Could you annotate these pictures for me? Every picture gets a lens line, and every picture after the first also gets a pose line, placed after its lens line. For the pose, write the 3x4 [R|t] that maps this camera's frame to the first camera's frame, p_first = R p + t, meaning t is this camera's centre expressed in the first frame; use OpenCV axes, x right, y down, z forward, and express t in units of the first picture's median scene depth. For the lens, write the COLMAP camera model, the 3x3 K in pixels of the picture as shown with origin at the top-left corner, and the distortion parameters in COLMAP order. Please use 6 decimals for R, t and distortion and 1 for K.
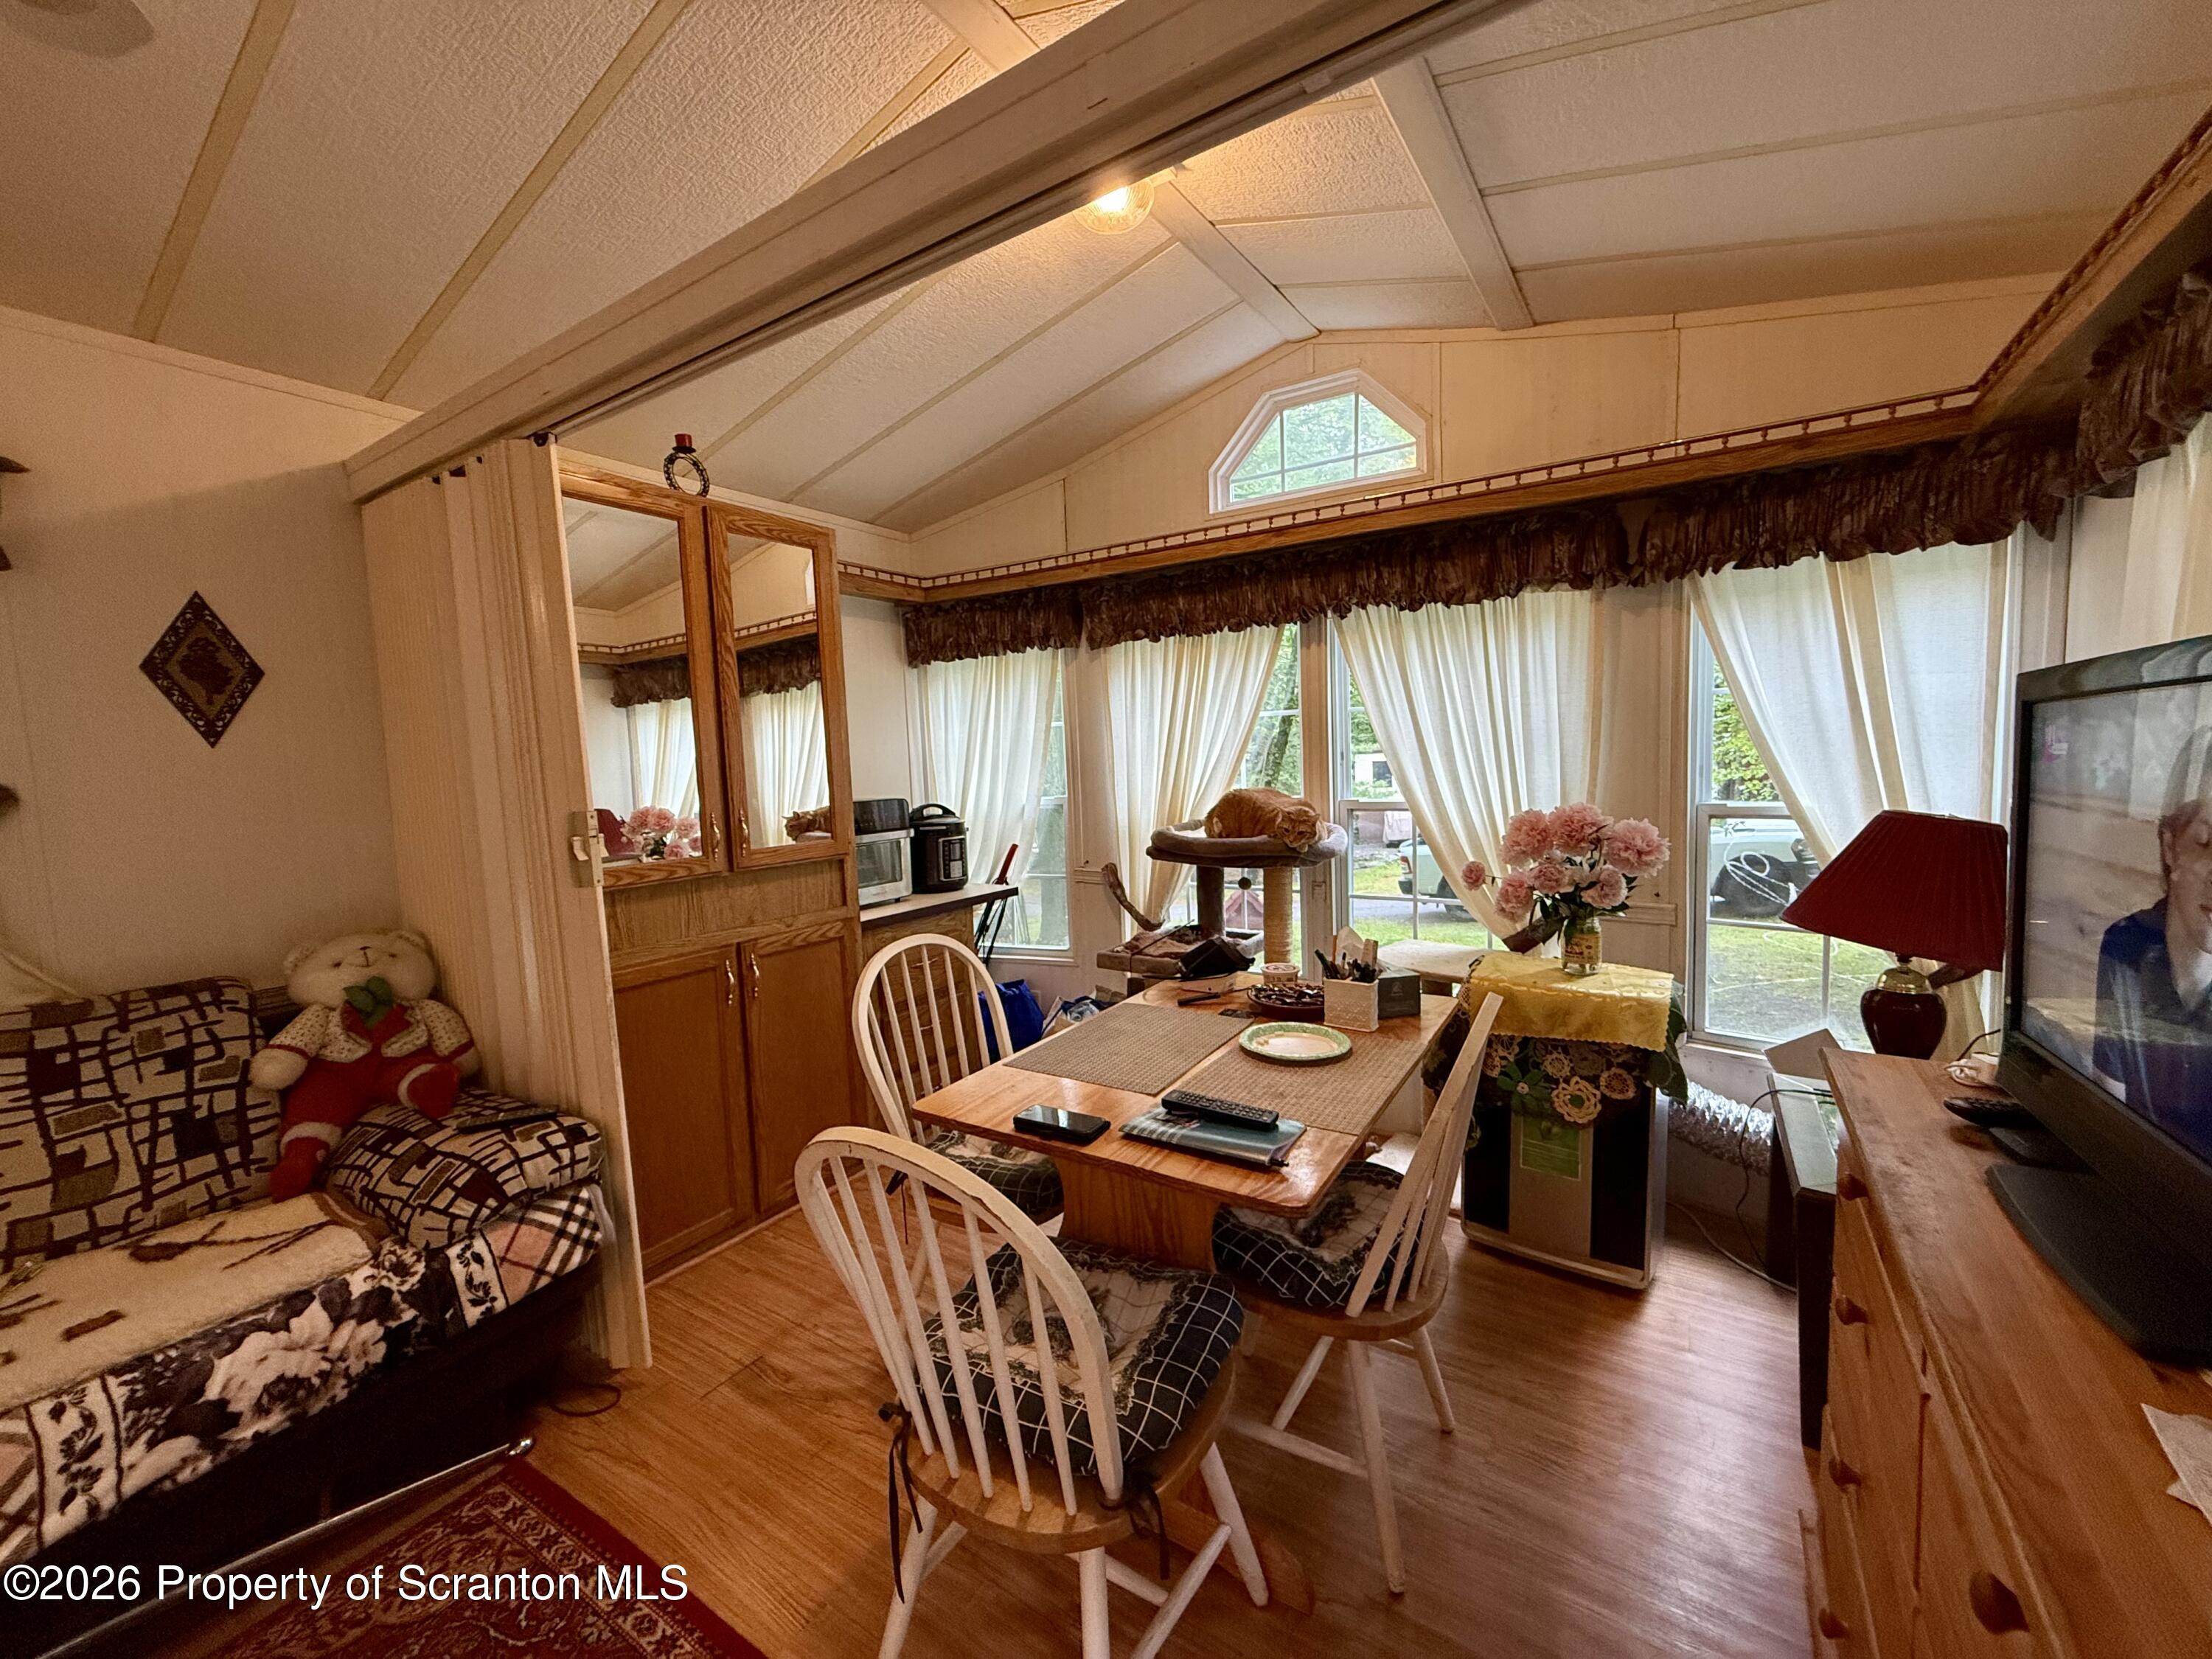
lens RADIAL K [[882.8, 0, 1098.6], [0, 882.8, 828.2], [0, 0, 1]] dist [0.000515, 0.000263]
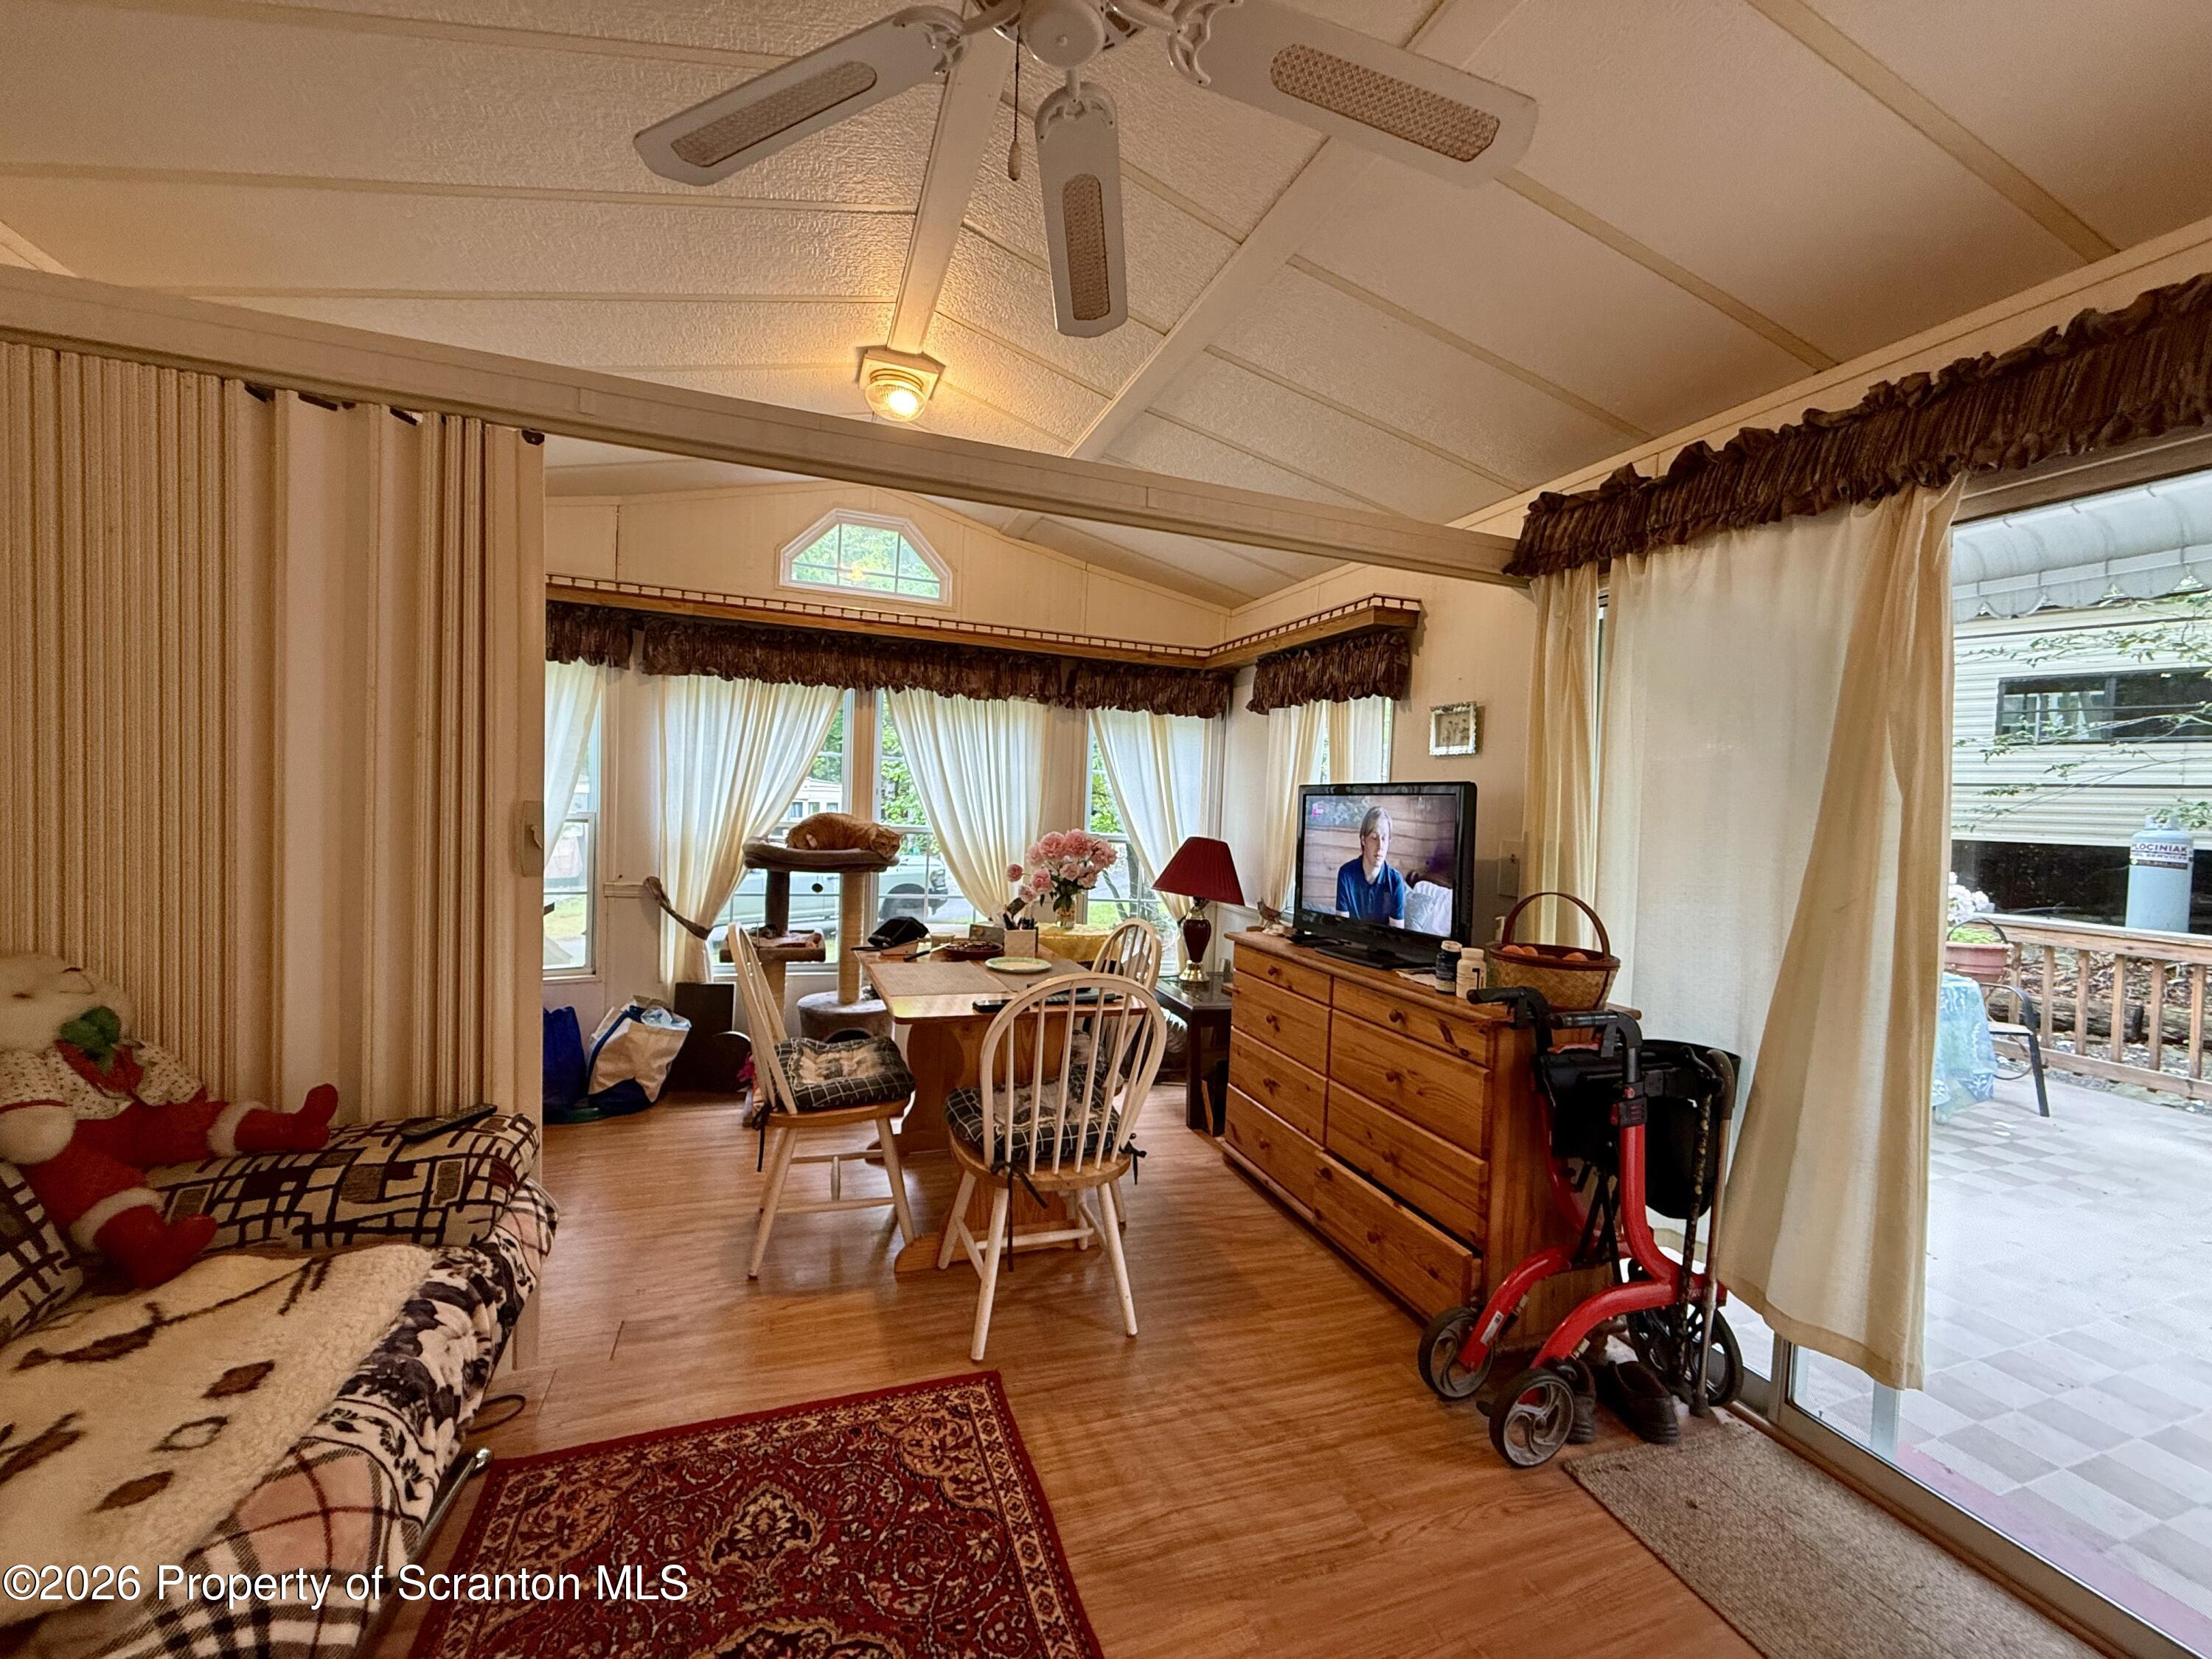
lens RADIAL K [[882.8, 0, 1102.3], [0, 882.8, 827.7], [0, 0, 1]] dist [0.000515, 0.000263]
pose [[0.598388, 0.035570, 0.800416, -0.973856], [0.000452, 0.998999, -0.044733, 0.055385], [-0.801206, 0.027130, 0.597773, -0.123965]]
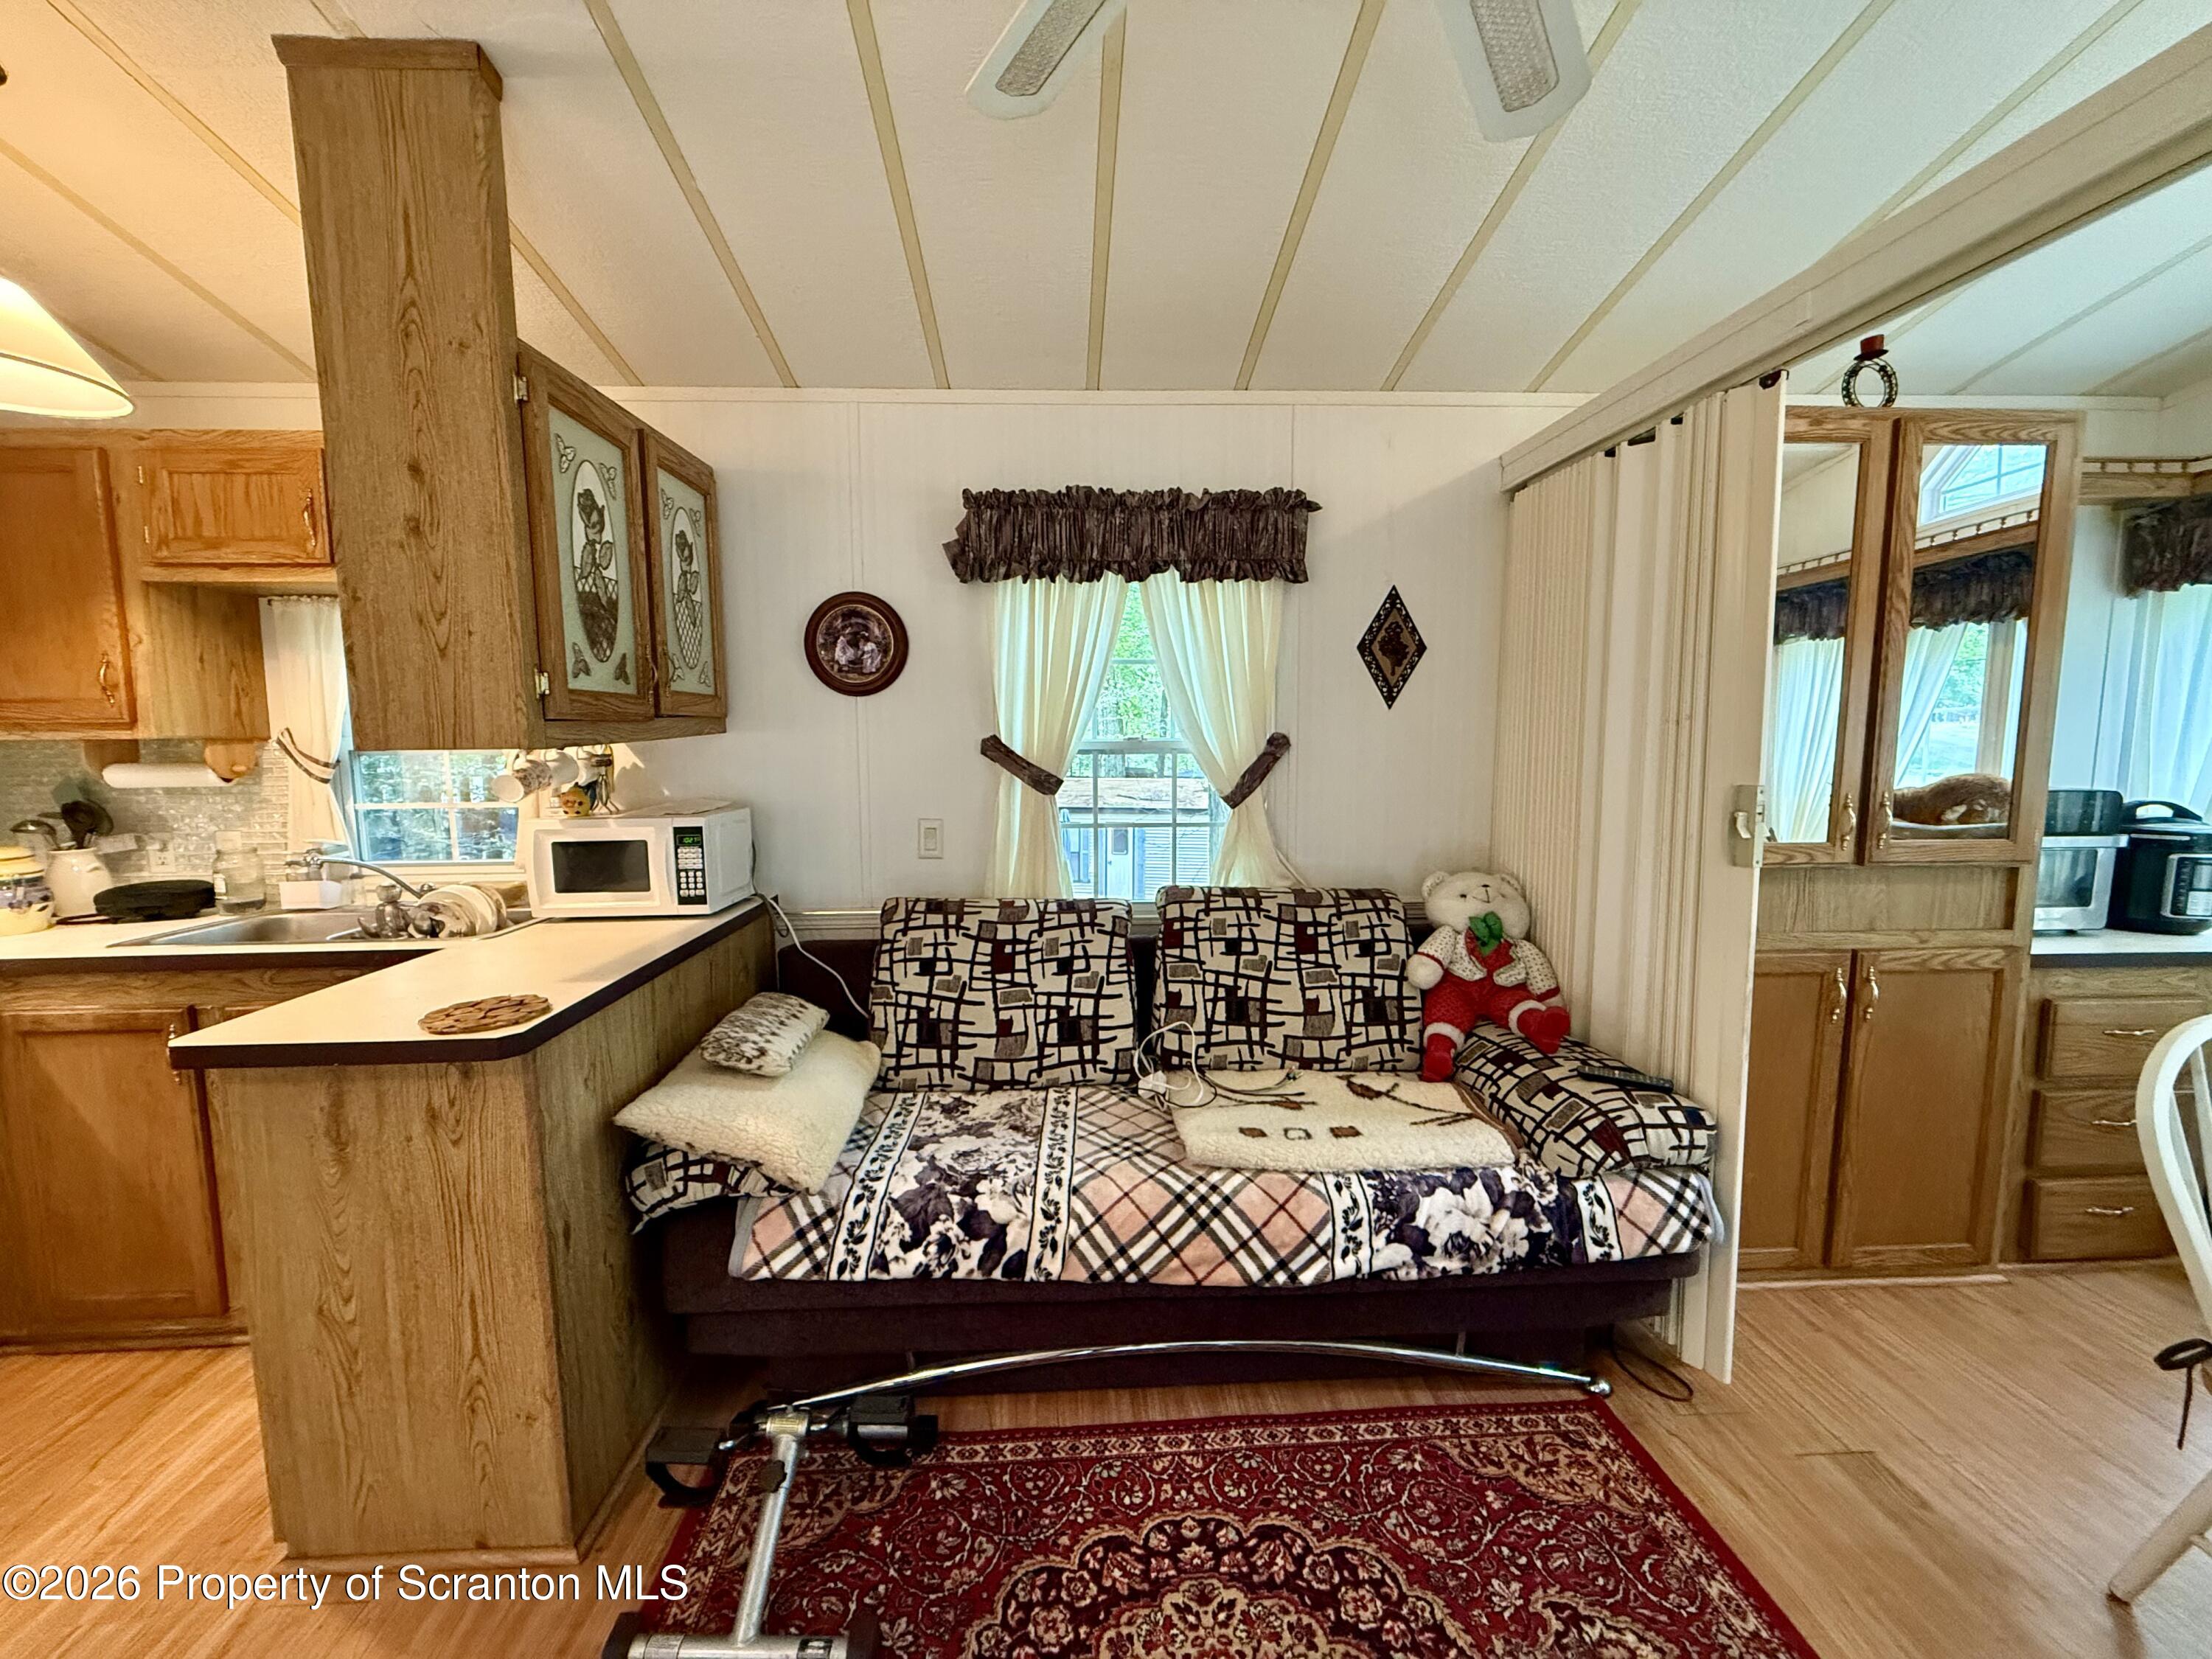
lens RADIAL K [[882.8, 0, 1094.6], [0, 882.8, 828.2], [0, 0, 1]] dist [0.000515, 0.000263]
pose [[0.589122, 0.122883, -0.798646, -0.236122], [-0.082617, 0.992349, 0.091745, -0.002561], [0.803809, 0.011933, 0.594767, -0.102594]]
